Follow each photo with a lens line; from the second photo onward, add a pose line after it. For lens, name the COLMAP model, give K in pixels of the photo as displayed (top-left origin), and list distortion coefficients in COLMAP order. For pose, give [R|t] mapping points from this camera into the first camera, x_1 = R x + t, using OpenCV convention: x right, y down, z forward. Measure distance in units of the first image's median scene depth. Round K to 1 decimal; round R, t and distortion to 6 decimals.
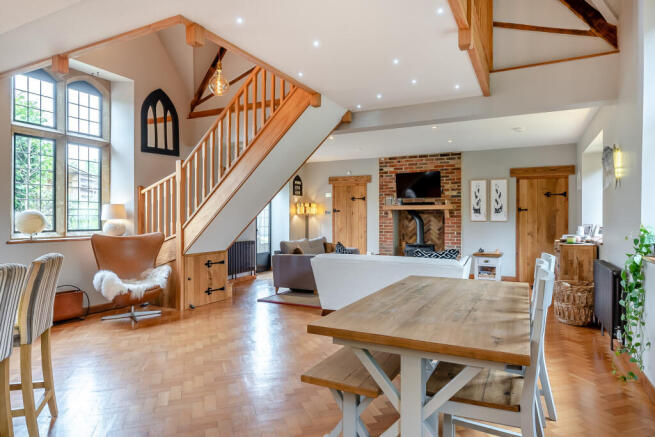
lens RADIAL K [[395.4, 0, 328.0], [0, 395.4, 221.9], [0, 0, 1]] dist [-0.001427, 0.000256]
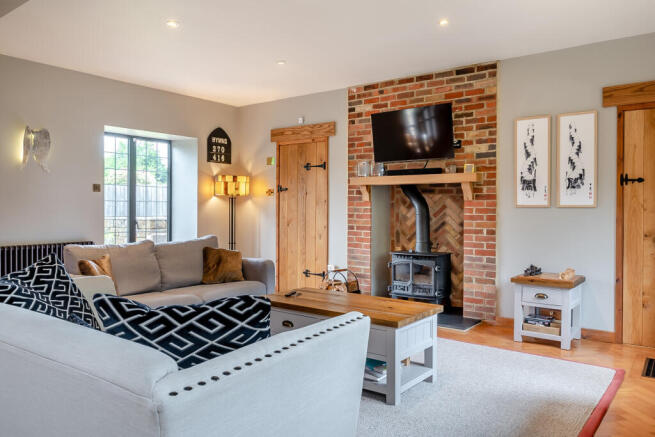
lens RADIAL K [[490.0, 0, 327.1], [0, 490.0, 212.7], [0, 0, 1]] dist [-0.009658, -0.006521]
pose [[0.977900, 0.004541, -0.209023, 0.251171], [-0.004844, 0.999988, -0.000936, 0.006566], [0.209016, 0.001928, 0.977910, 0.368123]]
